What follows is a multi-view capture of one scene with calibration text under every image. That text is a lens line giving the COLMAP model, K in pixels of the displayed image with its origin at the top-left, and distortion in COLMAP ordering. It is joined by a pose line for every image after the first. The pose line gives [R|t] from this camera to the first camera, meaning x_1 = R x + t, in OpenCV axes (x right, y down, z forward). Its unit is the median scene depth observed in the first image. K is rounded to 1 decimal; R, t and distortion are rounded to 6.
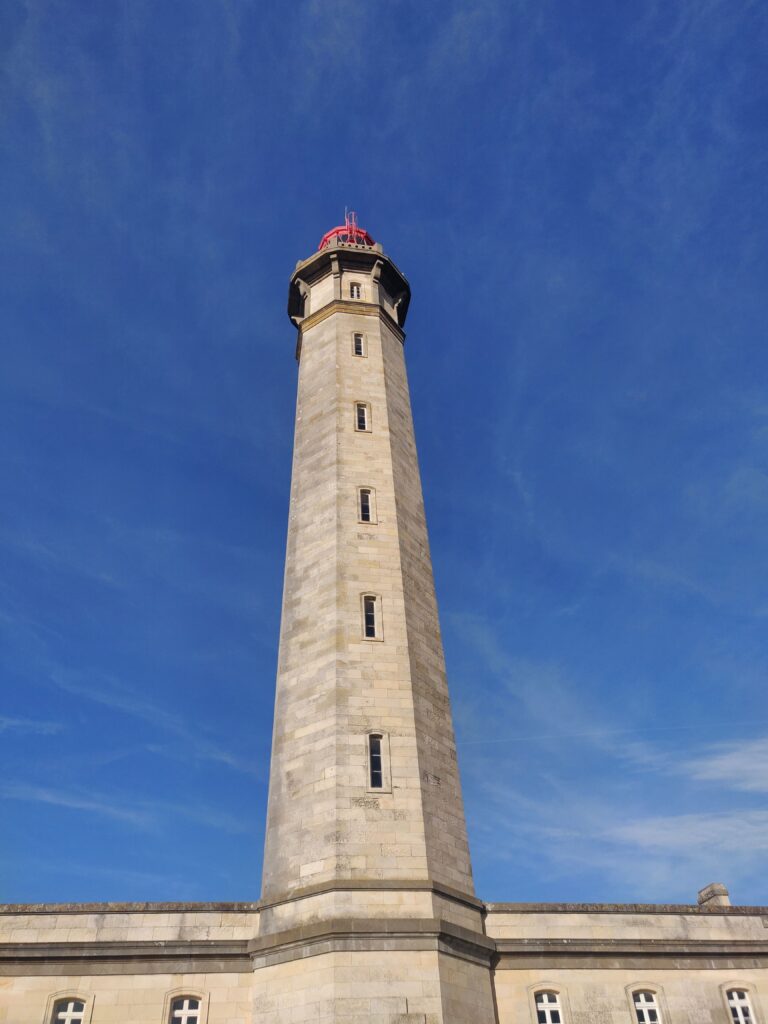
lens RADIAL K [[791.0, 0, 384.0], [0, 791.0, 512.0], [0, 0, 1]] dist [-0.005718, 0.068571]
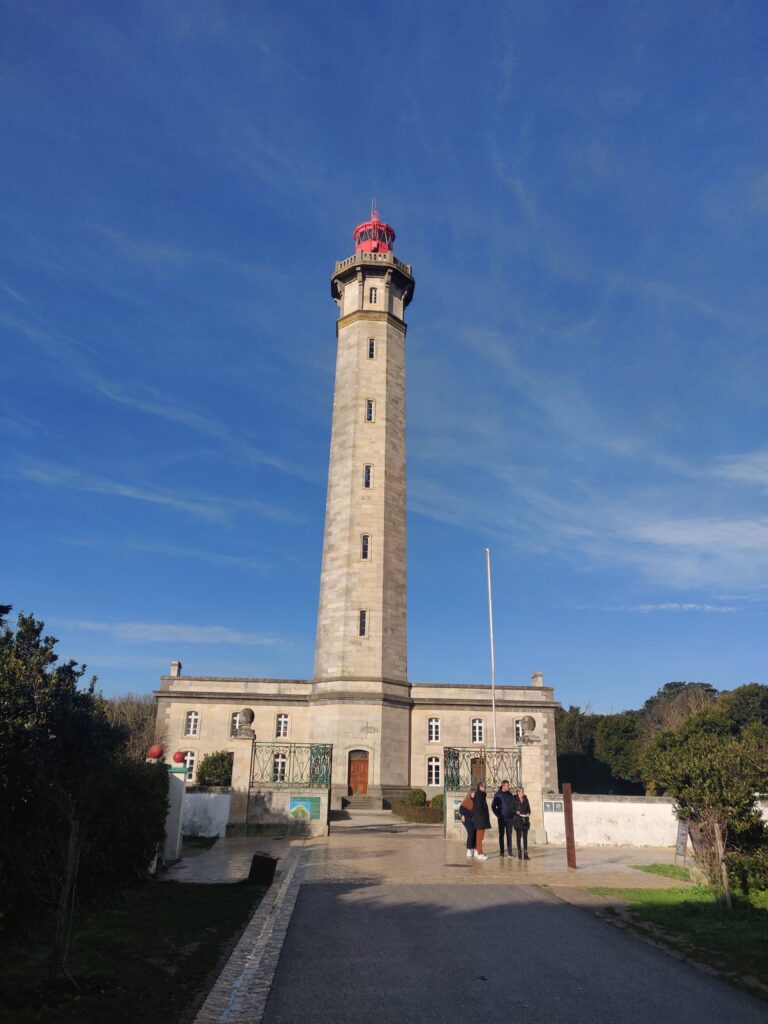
lens RADIAL K [[781.1, 0, 393.8], [0, 781.1, 492.0], [0, 0, 1]] dist [0.031359, -0.000465]
pose [[0.993236, 0.023735, -0.113663, 0.291011], [0.017206, 0.937993, 0.346227, -0.718735], [0.114833, -0.345840, 0.931240, -0.810871]]
